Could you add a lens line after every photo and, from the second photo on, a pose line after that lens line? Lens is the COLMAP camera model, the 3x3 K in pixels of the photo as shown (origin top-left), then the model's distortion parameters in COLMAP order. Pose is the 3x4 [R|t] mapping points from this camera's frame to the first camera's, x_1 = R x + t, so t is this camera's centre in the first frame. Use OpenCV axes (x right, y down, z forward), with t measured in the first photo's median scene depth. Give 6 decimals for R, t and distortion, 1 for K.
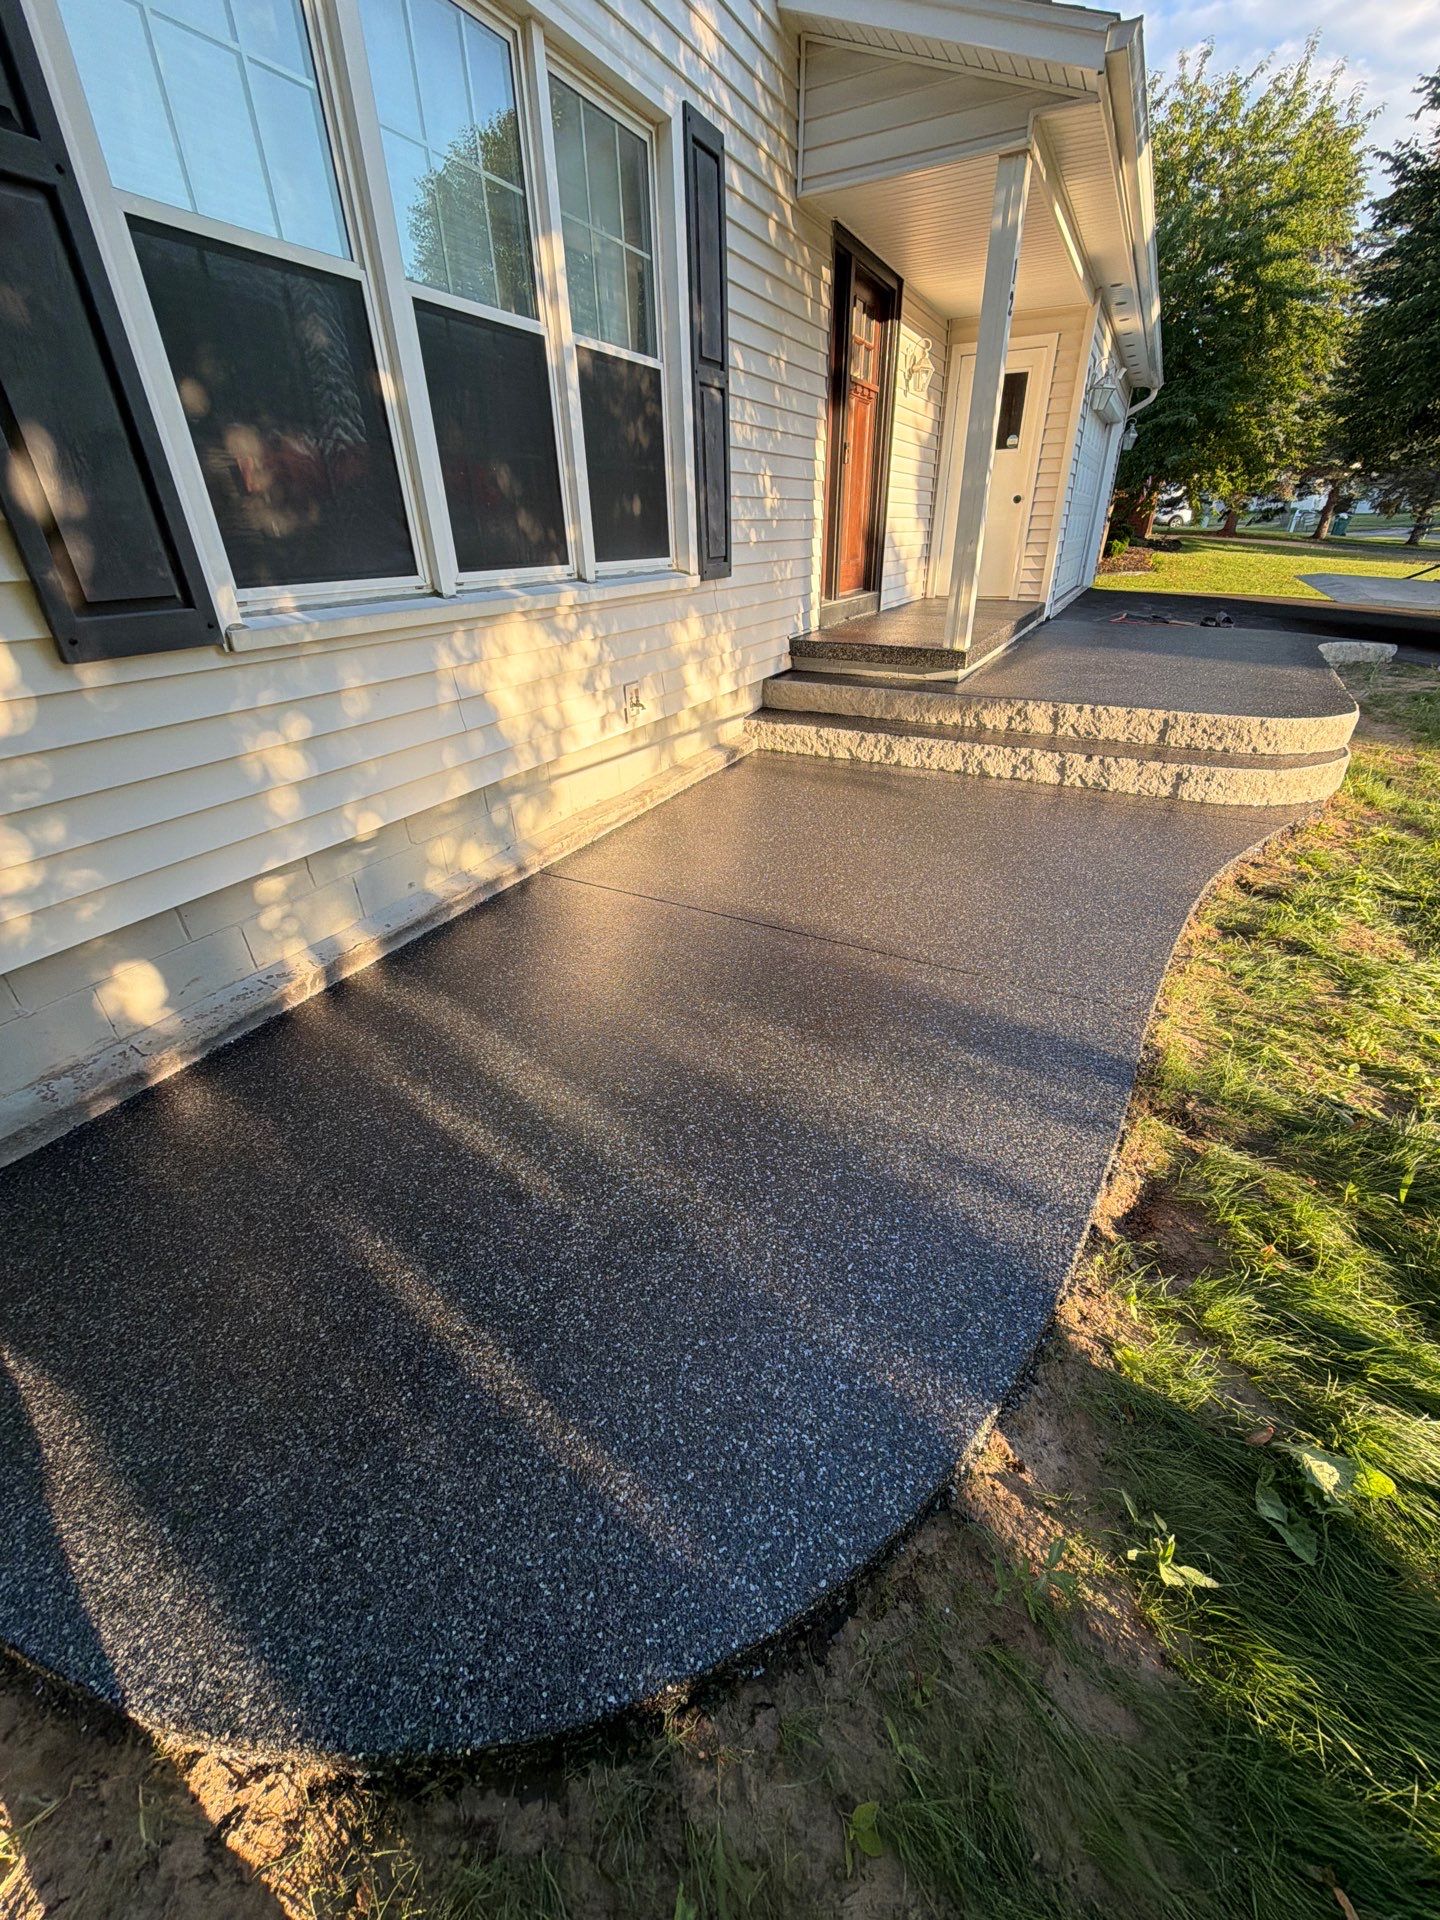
lens RADIAL K [[761.6, 0, 719.9], [0, 761.6, 955.5], [0, 0, 1]] dist [0.000591, -0.000034]
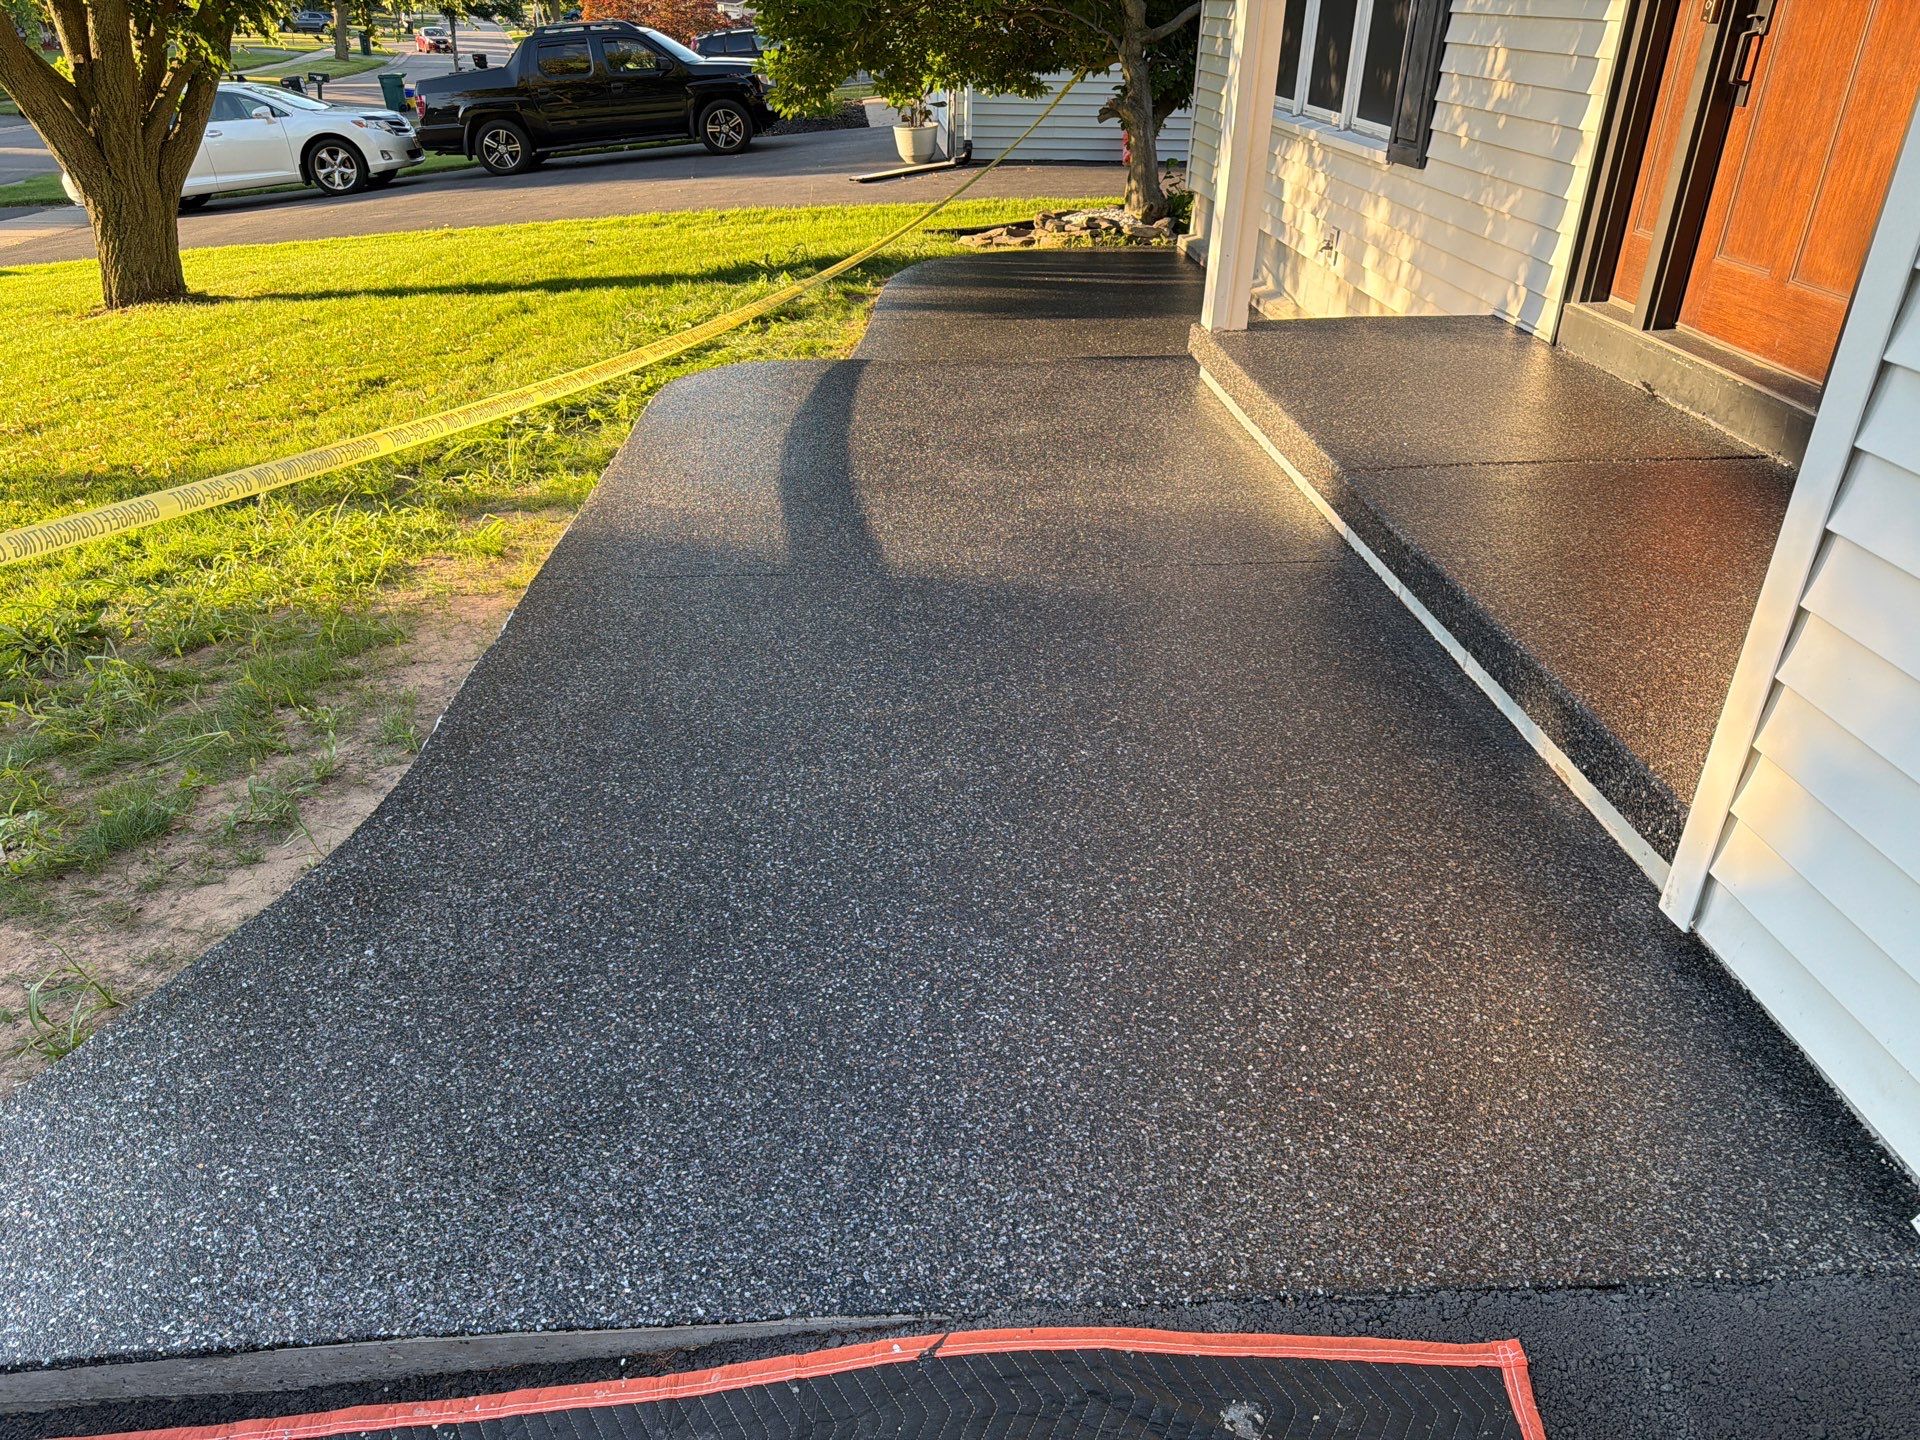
lens RADIAL K [[1352.4, 0, 960.0], [0, 1352.4, 720.0], [0, 0, 1]] dist [0.027101, -0.027861]
pose [[-0.841830, 0.264536, -0.470471, 1.305040], [-0.261114, 0.563266, 0.783933, -1.232128], [0.472378, 0.782785, -0.405101, 1.910118]]
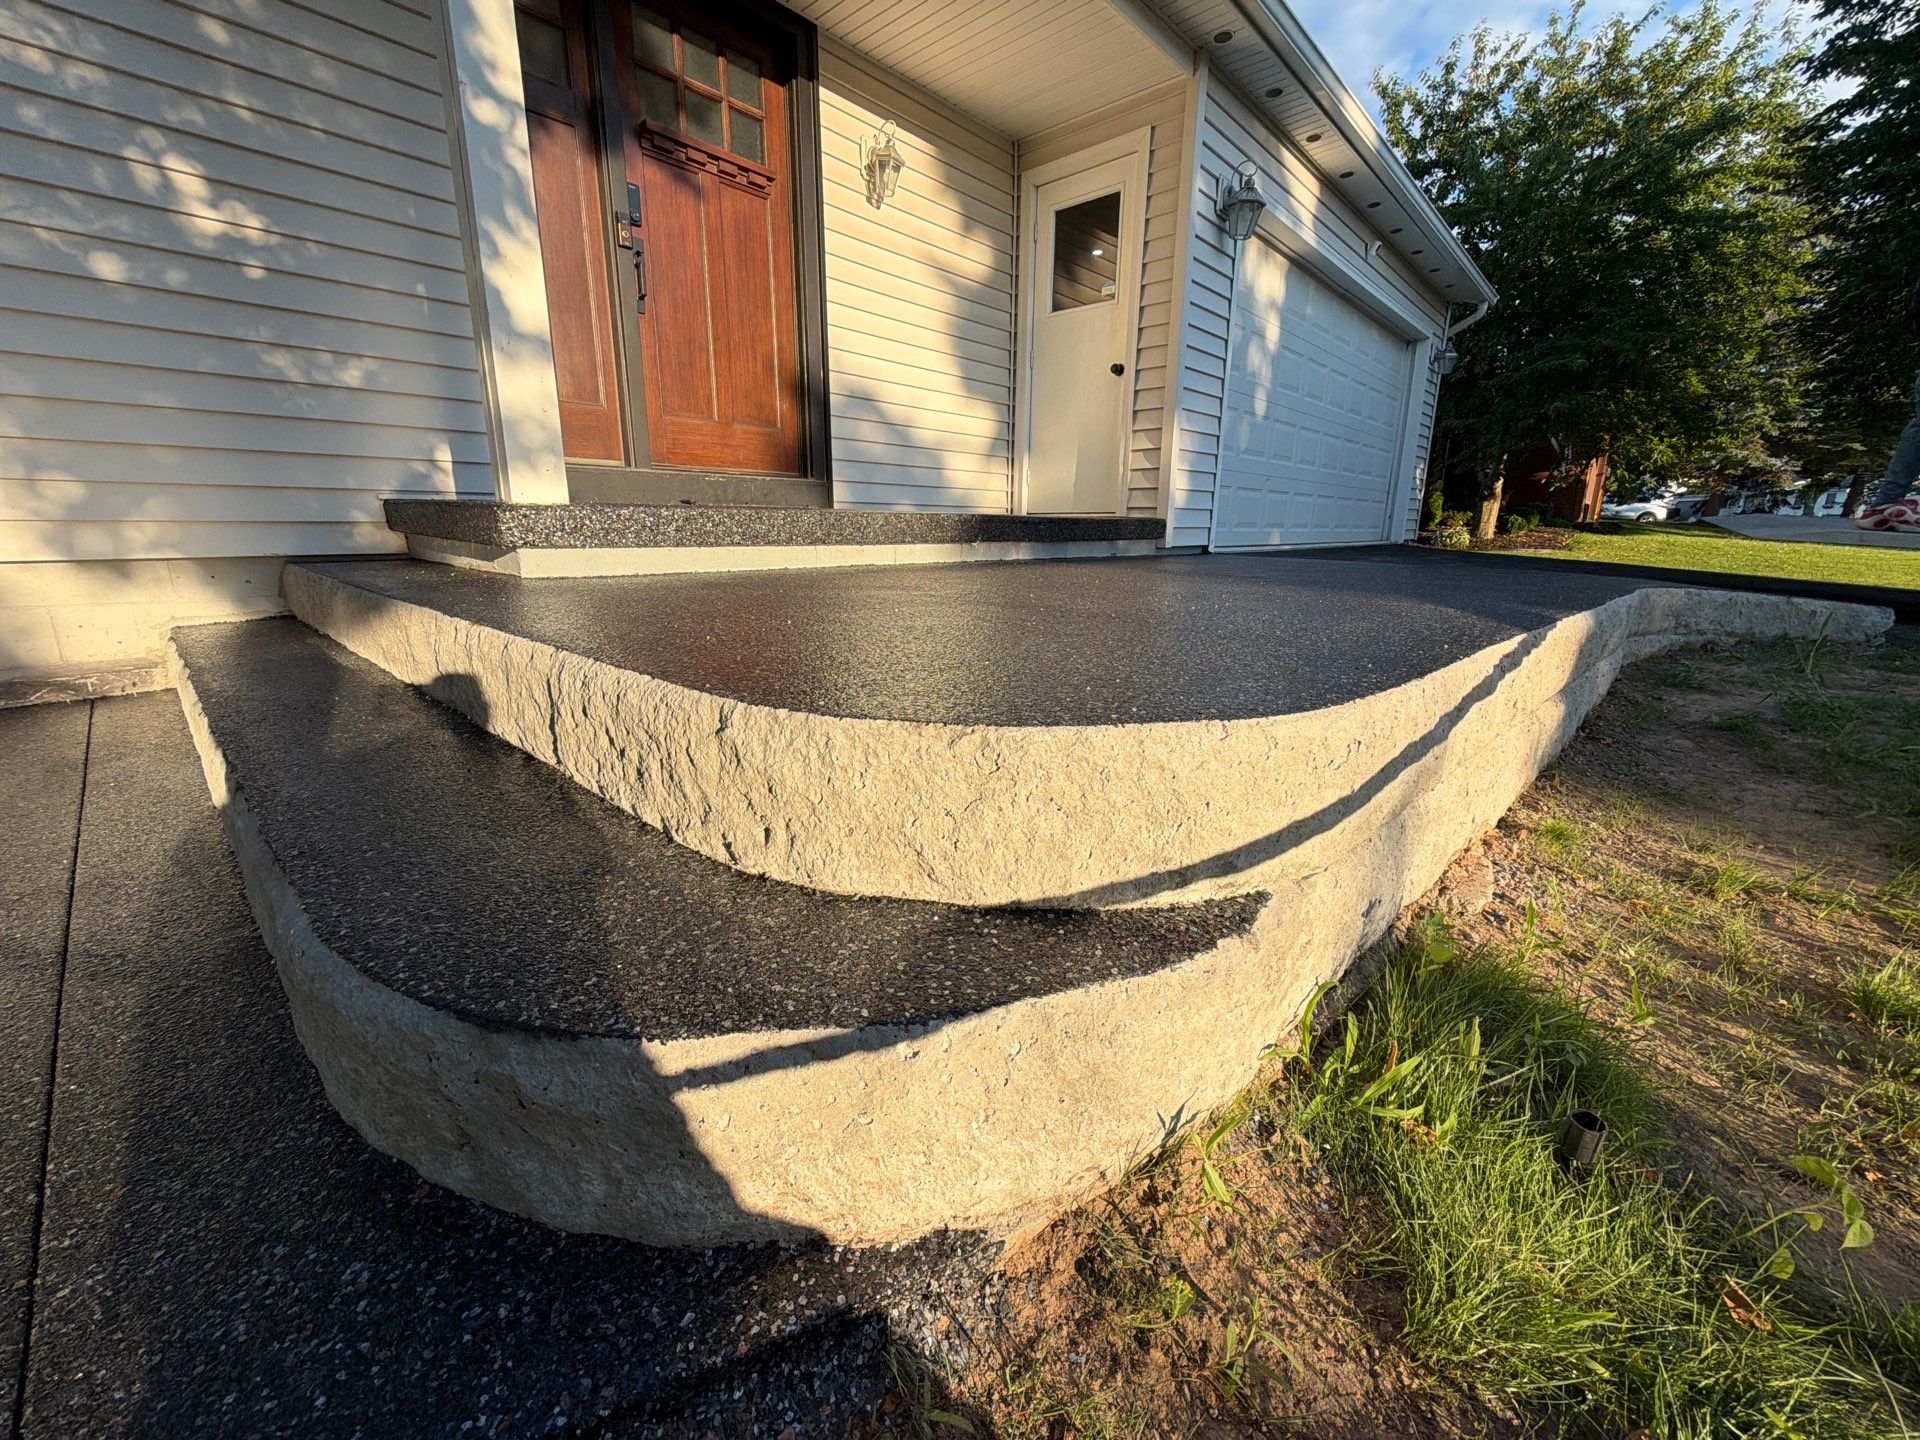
lens RADIAL K [[761.6, 0, 960.0], [0, 761.6, 720.0], [0, 0, 1]] dist [0.000591, -0.000034]
pose [[0.966130, 0.091765, -0.241187, 0.810211], [-0.149898, 0.960351, -0.235066, -0.265639], [0.210054, 0.263258, 0.941580, 0.816381]]
